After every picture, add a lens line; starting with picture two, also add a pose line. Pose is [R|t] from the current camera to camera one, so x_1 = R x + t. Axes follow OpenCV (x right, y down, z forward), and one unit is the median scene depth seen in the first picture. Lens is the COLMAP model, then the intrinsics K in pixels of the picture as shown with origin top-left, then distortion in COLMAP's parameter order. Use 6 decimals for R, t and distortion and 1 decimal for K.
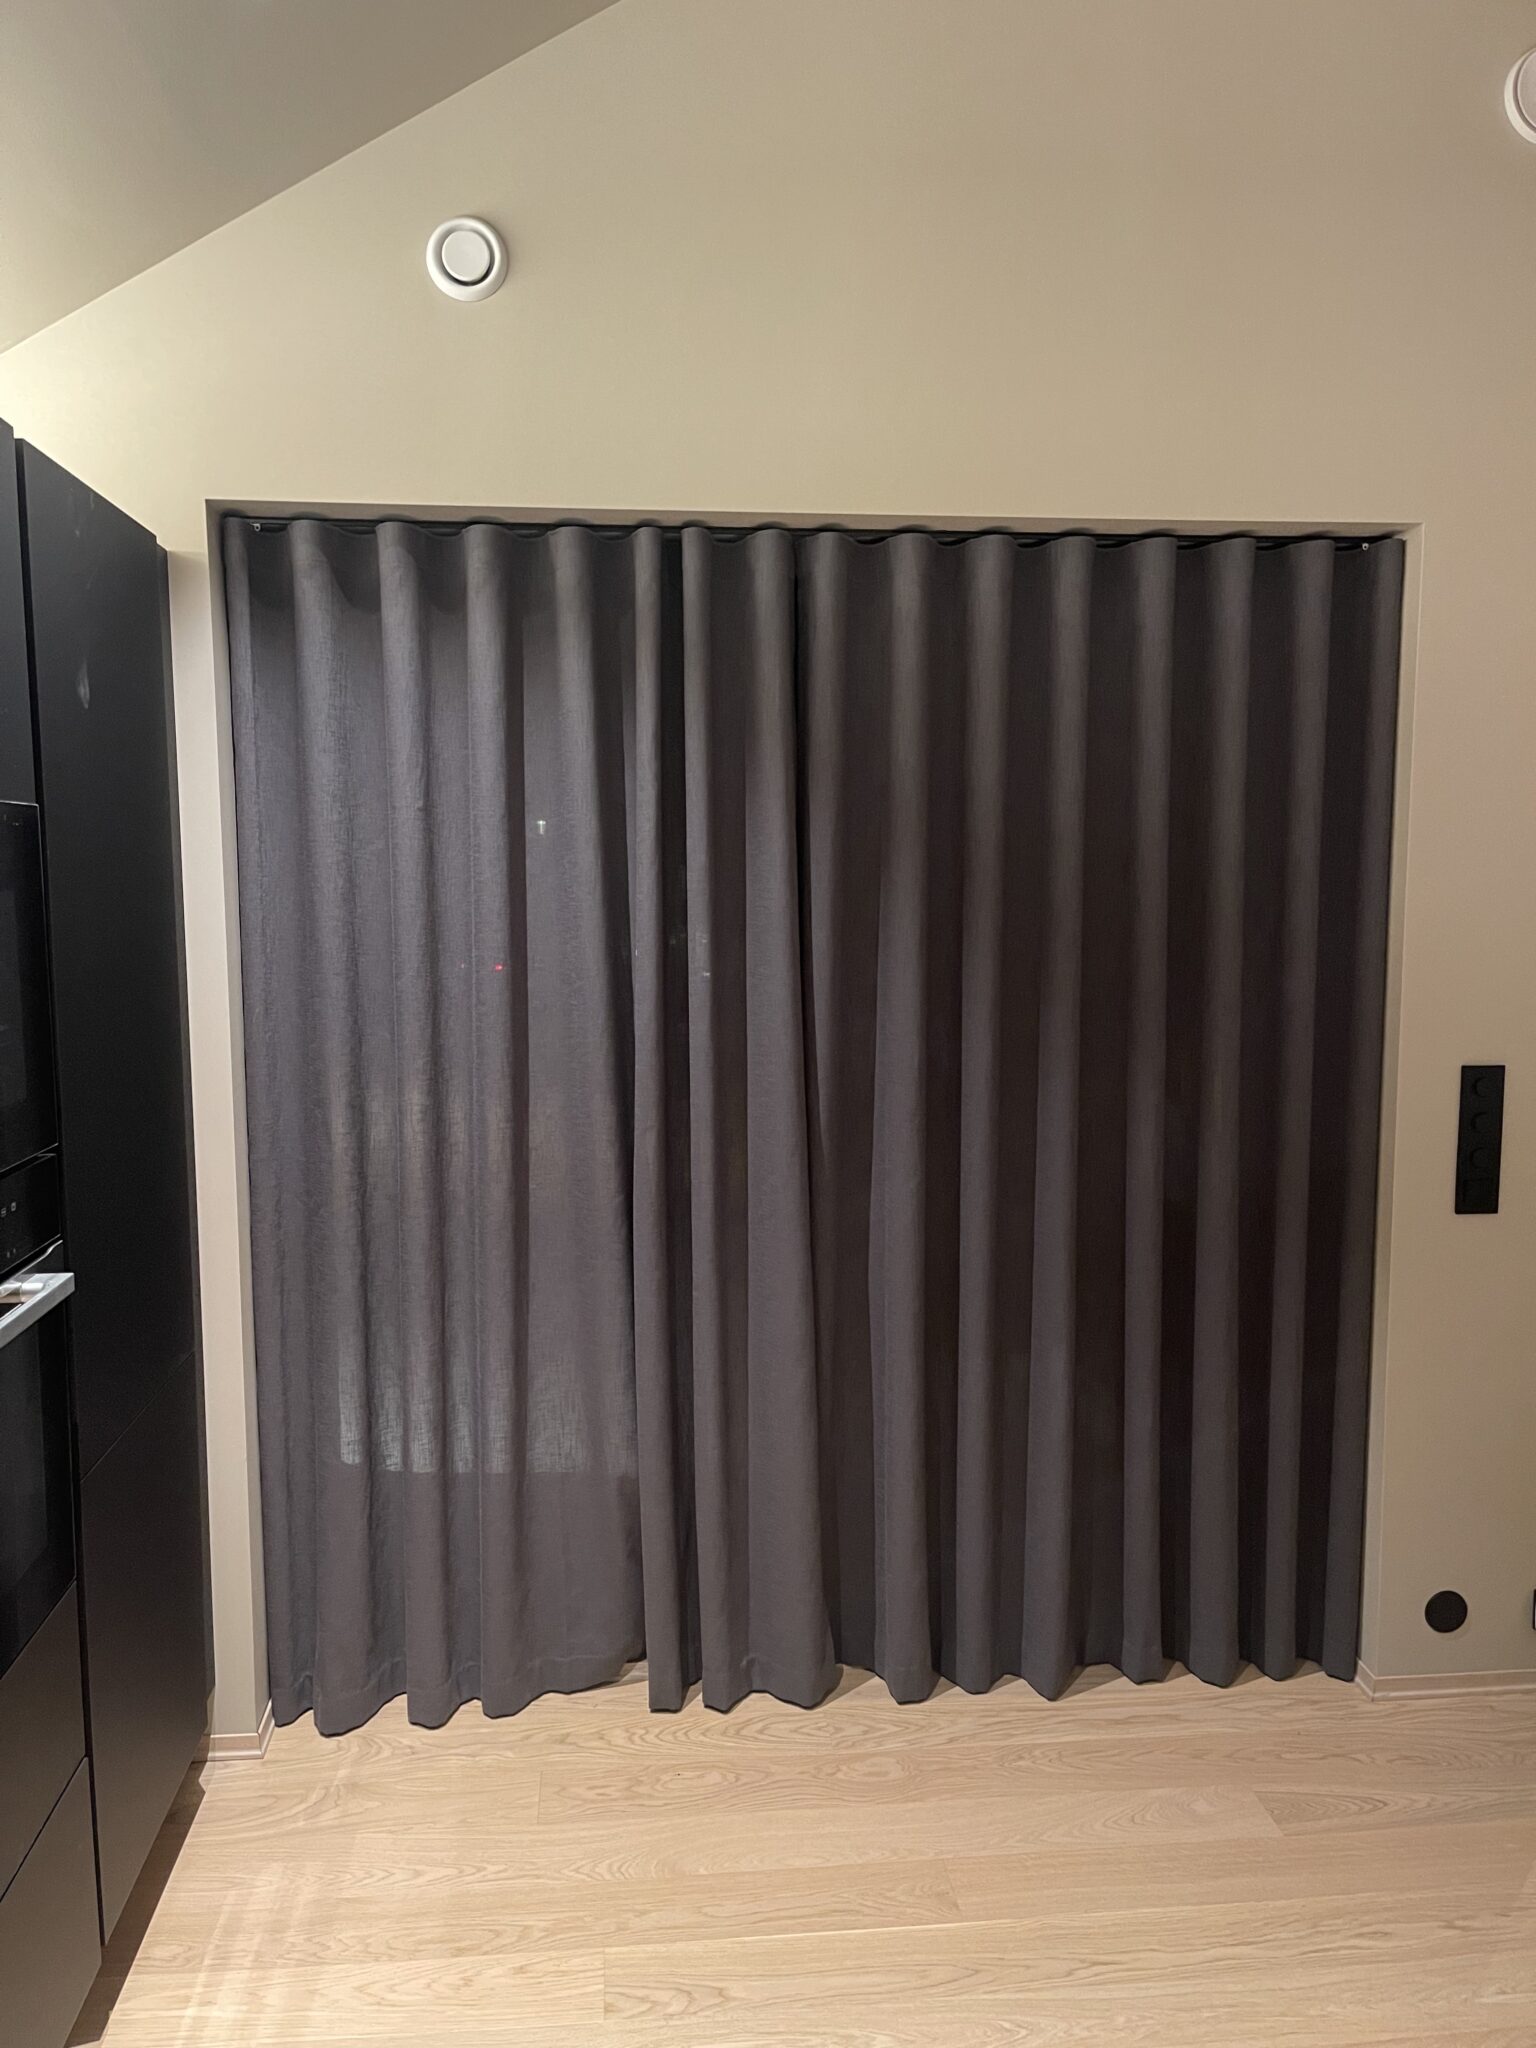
lens RADIAL K [[1529.1, 0, 759.1], [0, 1529.1, 1034.1], [0, 0, 1]] dist [0.098522, -0.138620]
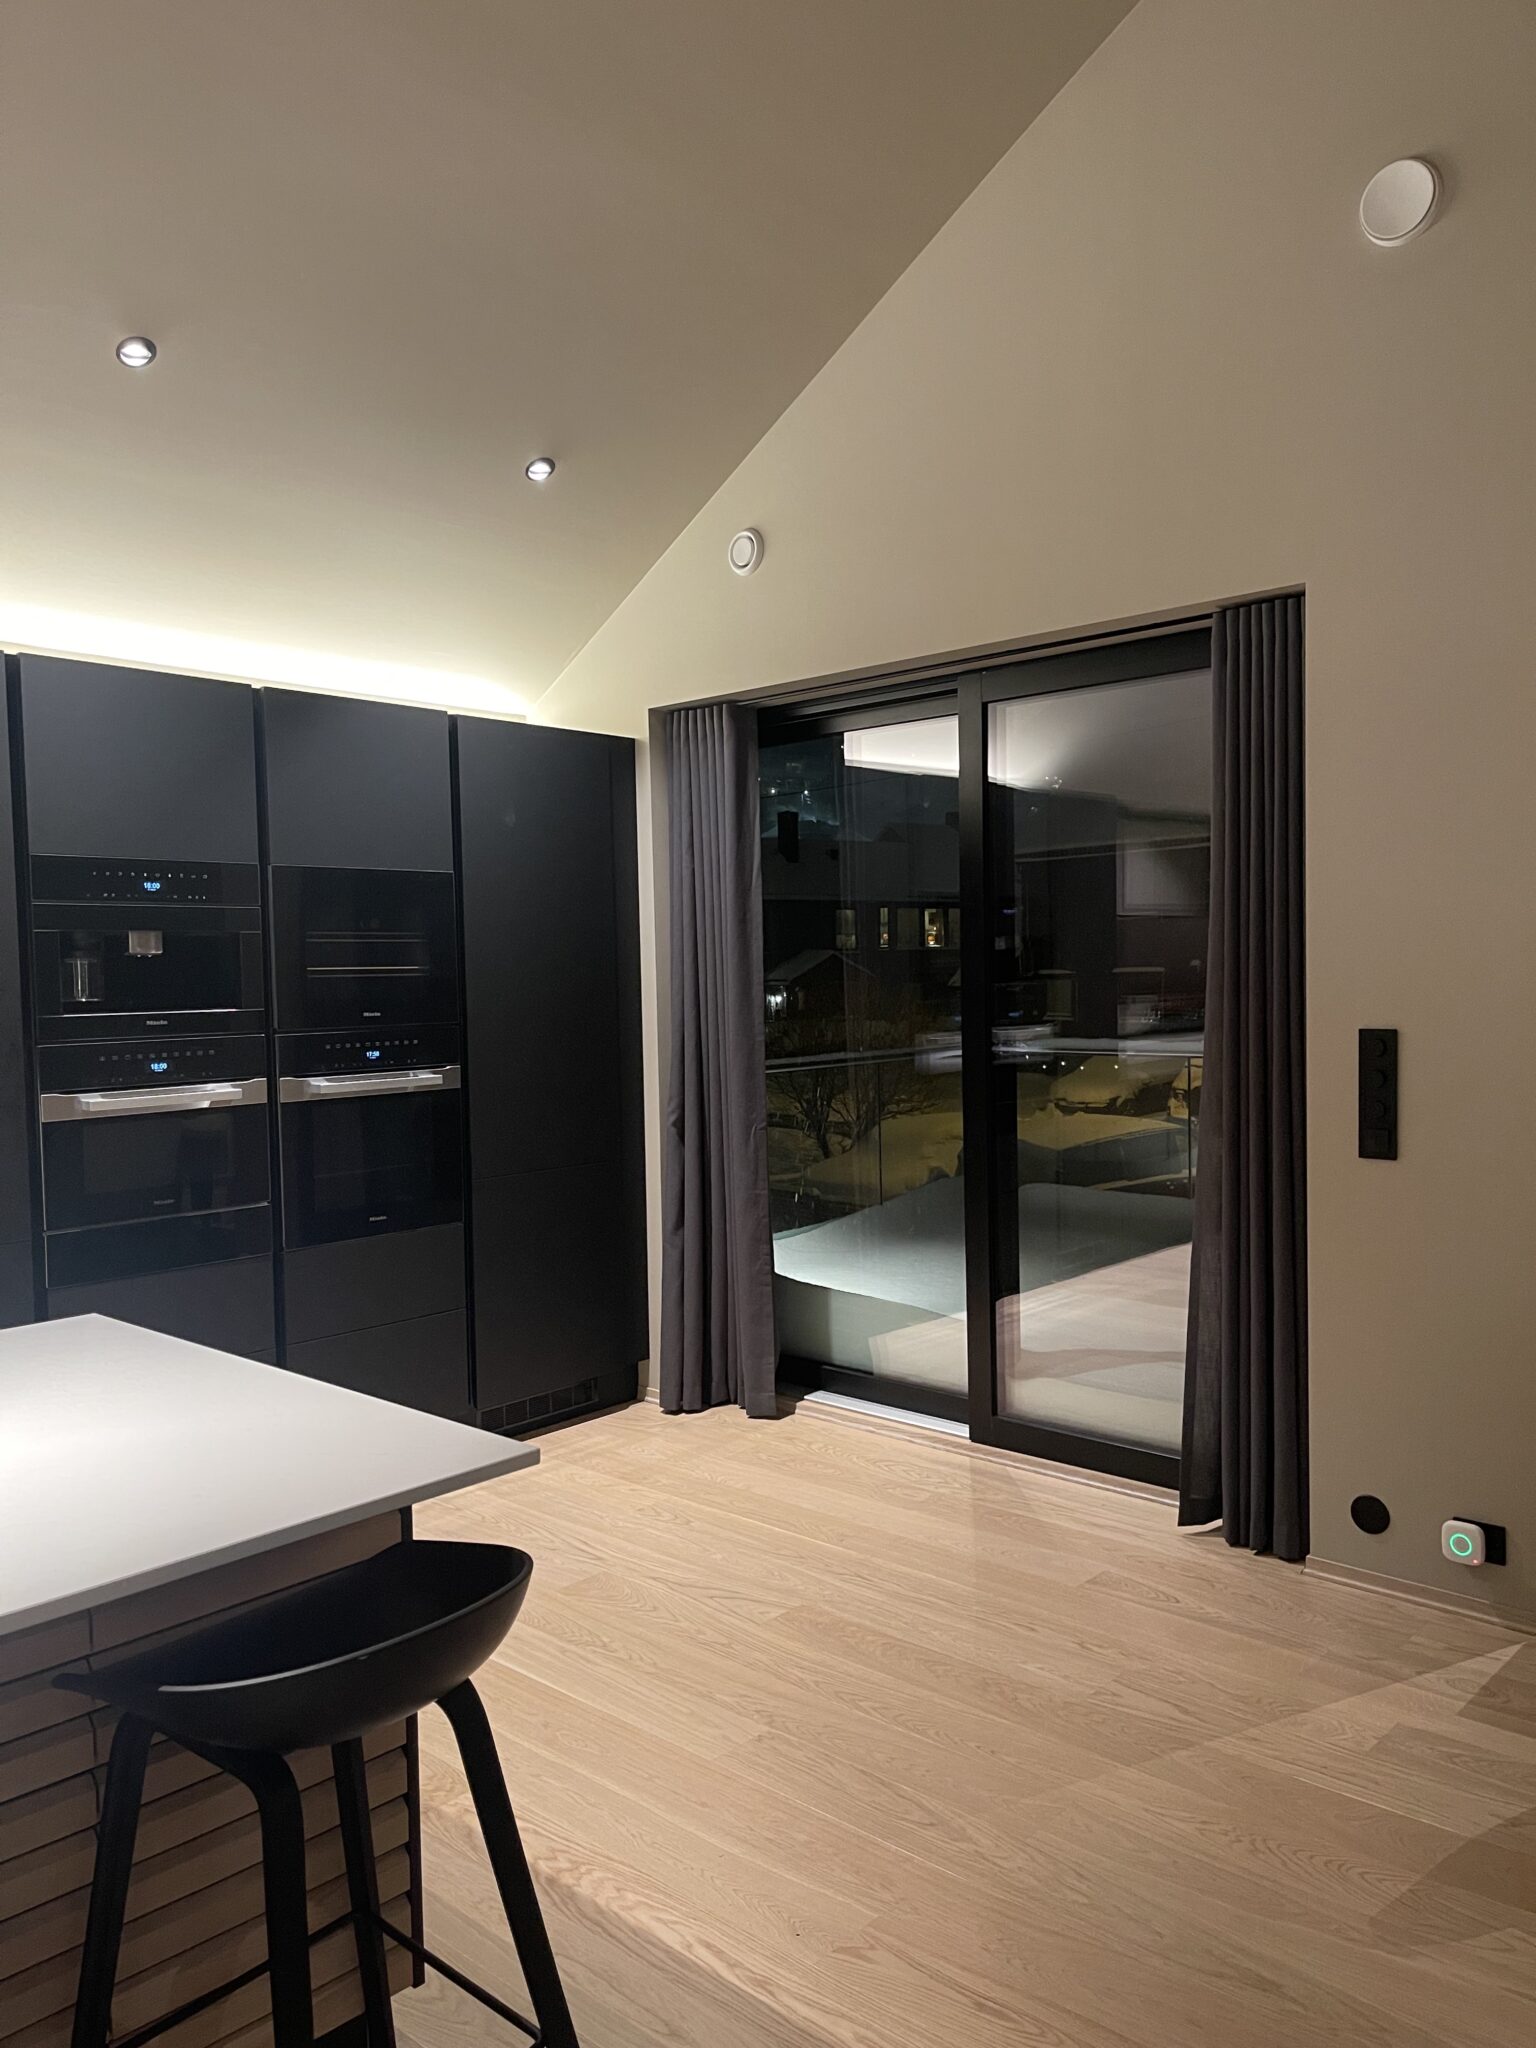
lens RADIAL K [[1547.8, 0, 771.5], [0, 1547.8, 1034.1], [0, 0, 1]] dist [0.058485, -0.057459]
pose [[0.668962, 0.019515, -0.743041, 1.094478], [-0.060971, 0.997727, -0.028687, 0.090300], [0.740792, 0.064494, 0.668631, -0.117527]]
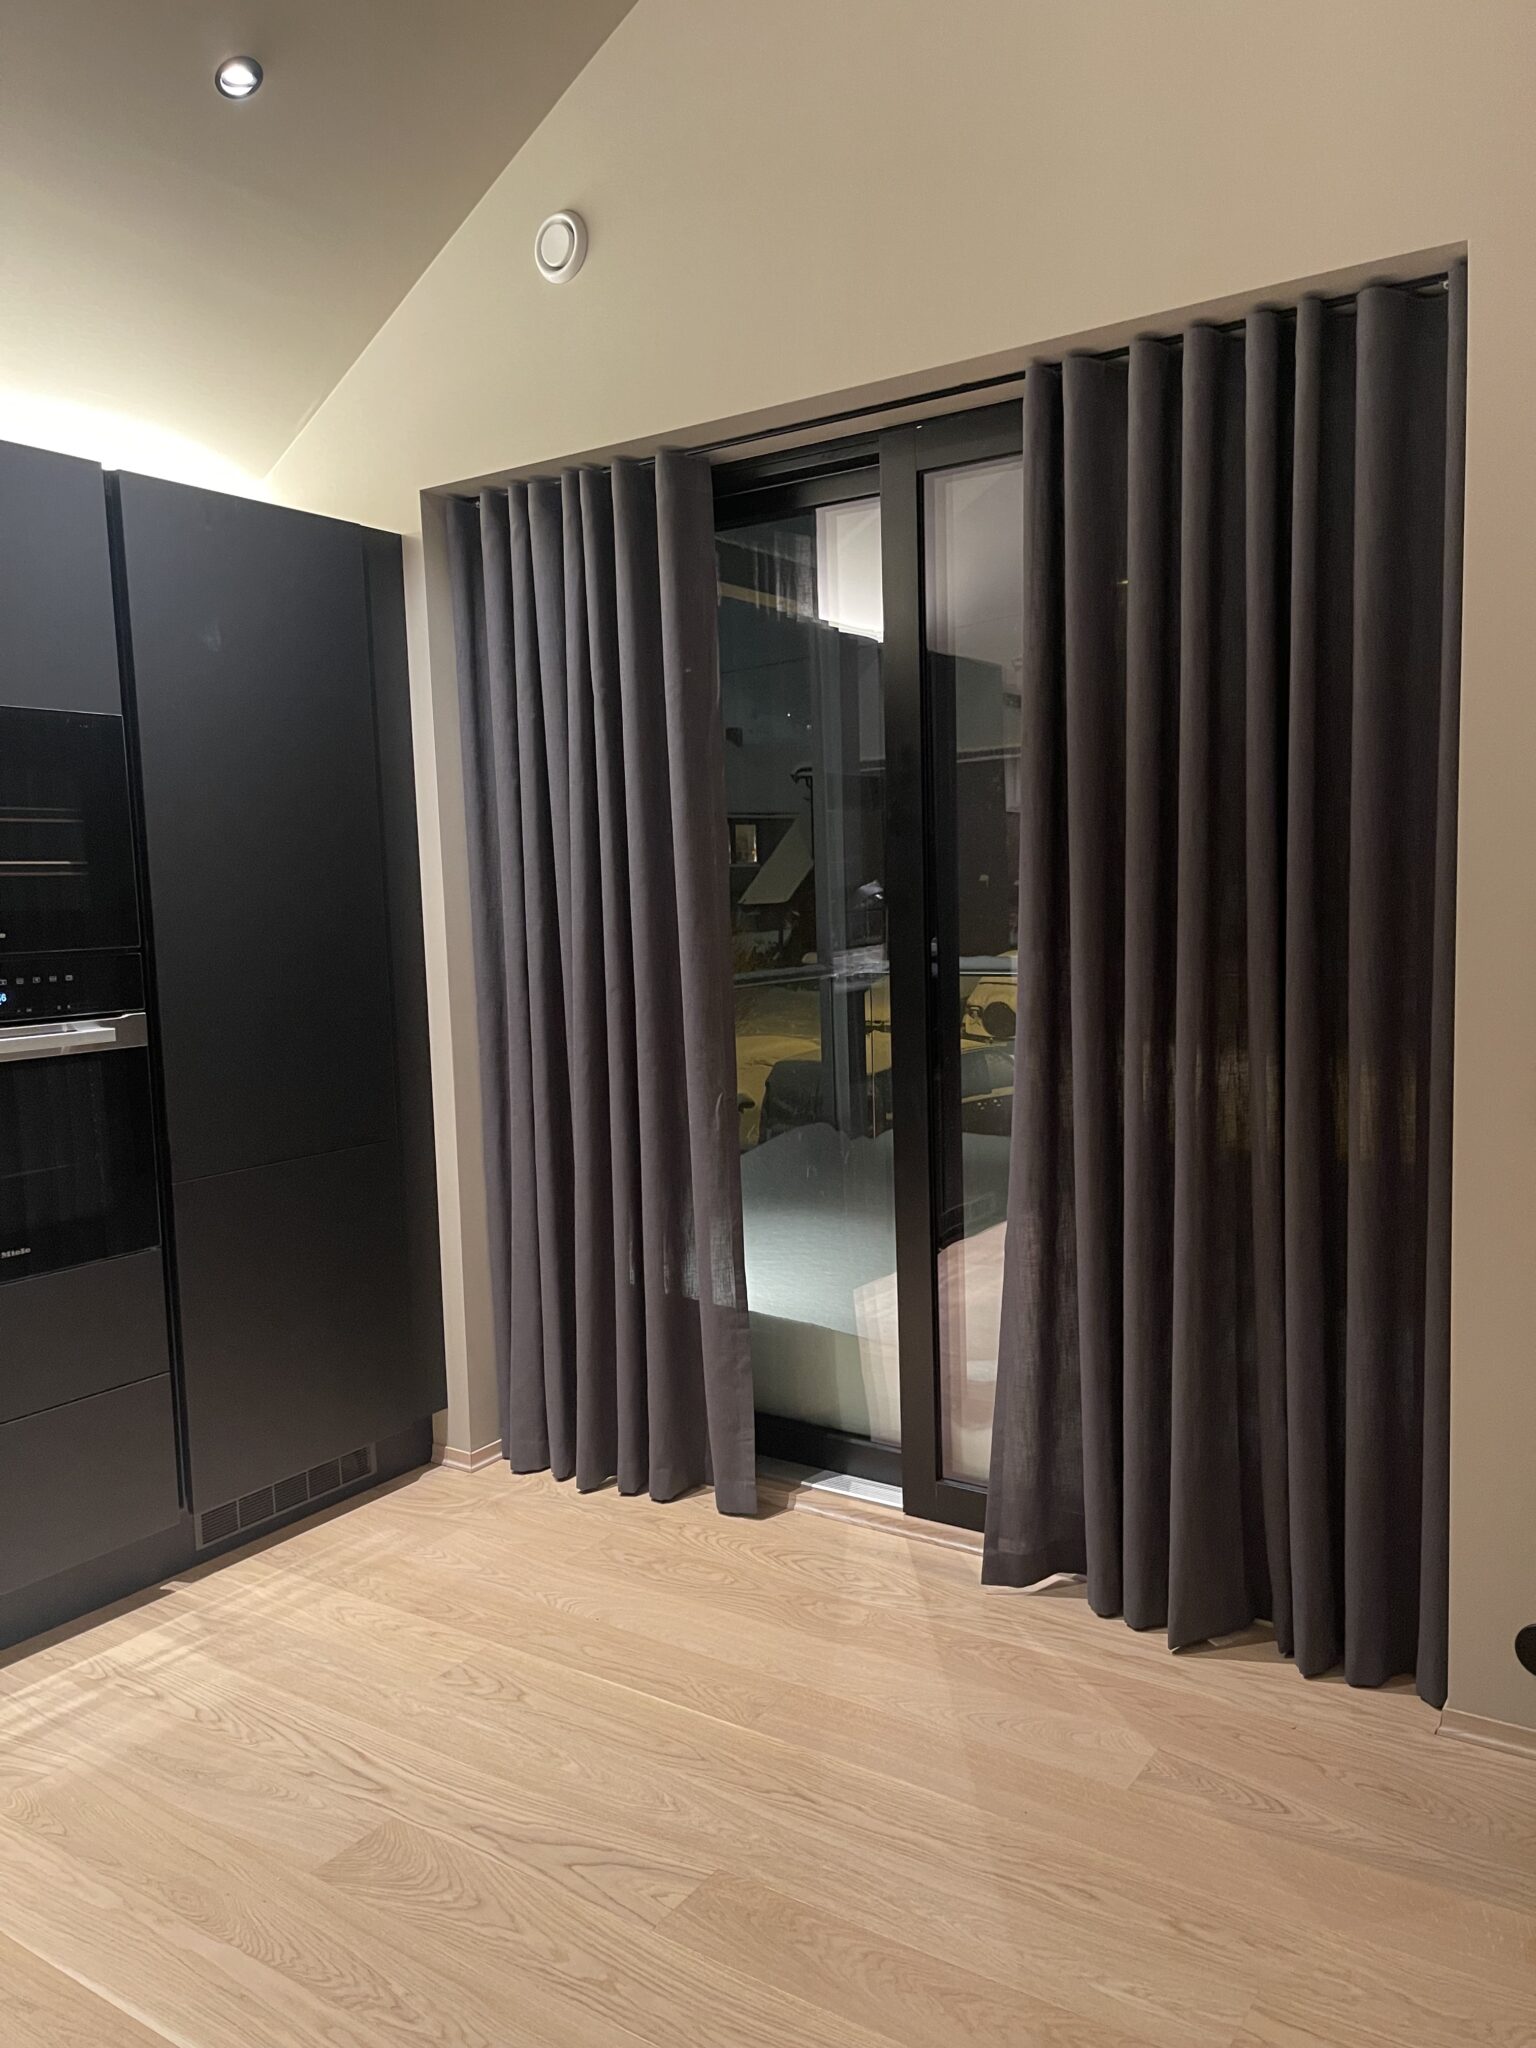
lens RADIAL K [[1541.4, 0, 778.3], [0, 1541.4, 1039.3], [0, 0, 1]] dist [0.074141, -0.096005]
pose [[0.770296, 0.043324, -0.636214, 0.694457], [-0.040601, 0.998997, 0.018871, 0.077083], [0.636393, 0.011295, 0.771282, 0.176292]]
